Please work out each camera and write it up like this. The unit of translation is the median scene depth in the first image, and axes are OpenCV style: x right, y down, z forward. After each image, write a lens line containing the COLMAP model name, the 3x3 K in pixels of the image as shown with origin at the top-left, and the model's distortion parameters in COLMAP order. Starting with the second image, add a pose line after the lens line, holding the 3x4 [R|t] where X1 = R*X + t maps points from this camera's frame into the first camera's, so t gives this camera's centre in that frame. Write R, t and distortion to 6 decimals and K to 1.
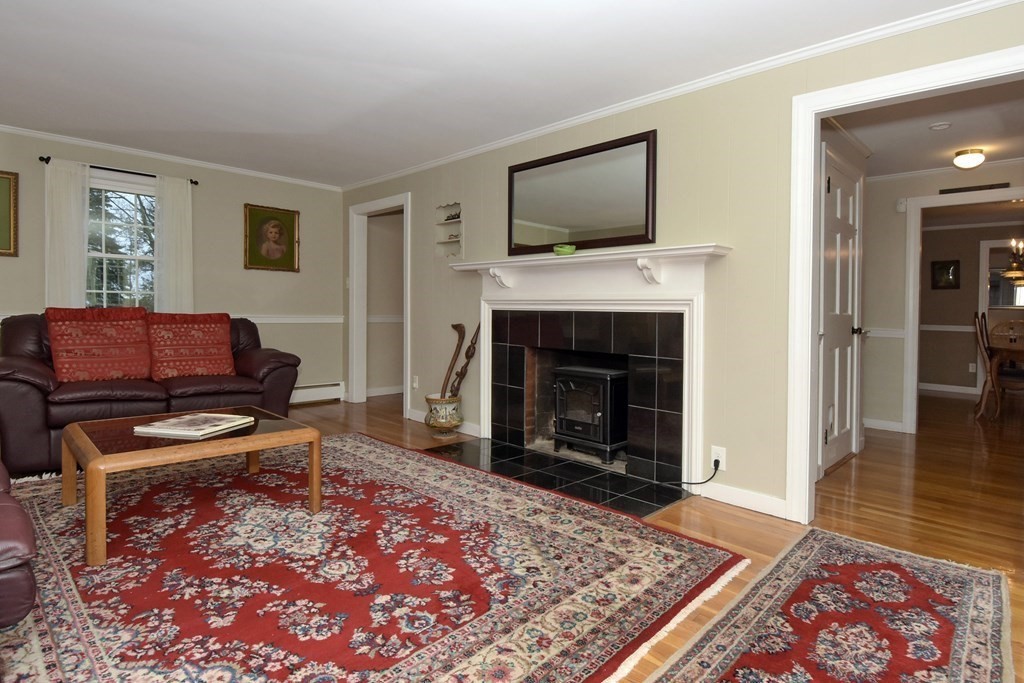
lens RADIAL K [[547.4, 0, 509.3], [0, 547.4, 292.9], [0, 0, 1]] dist [-0.004100, 0.016374]
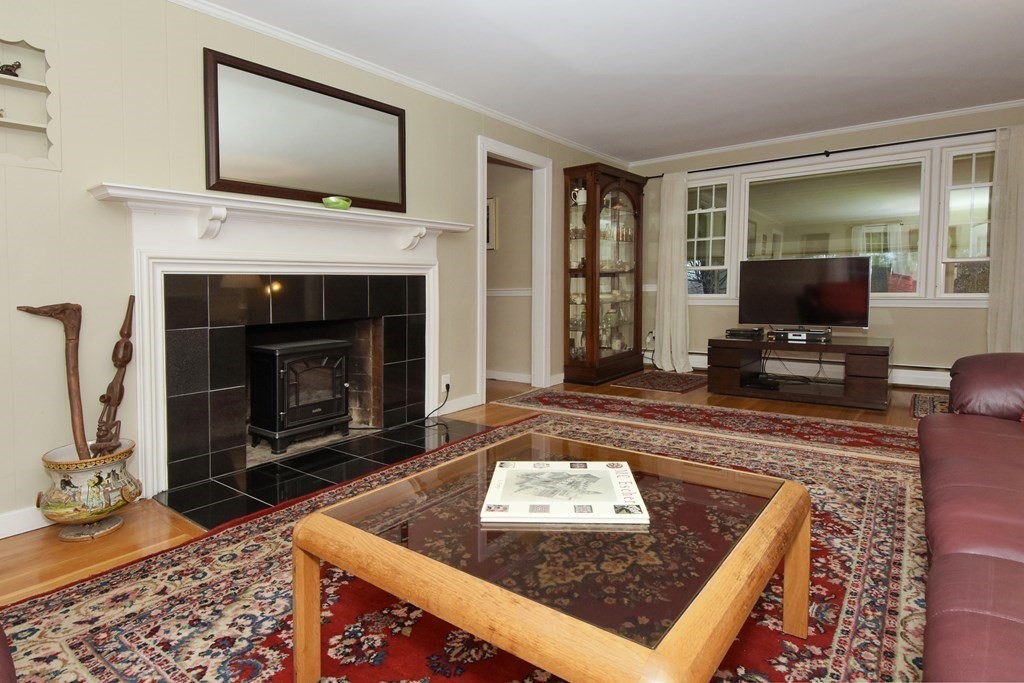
lens RADIAL K [[542.1, 0, 509.6], [0, 542.1, 309.4], [0, 0, 1]] dist [0.015334, -0.000569]
pose [[-0.123923, -0.052134, 0.990921, -1.535639], [-0.004835, 0.998639, 0.051936, 0.082465], [-0.992280, 0.001645, -0.124006, 1.632313]]
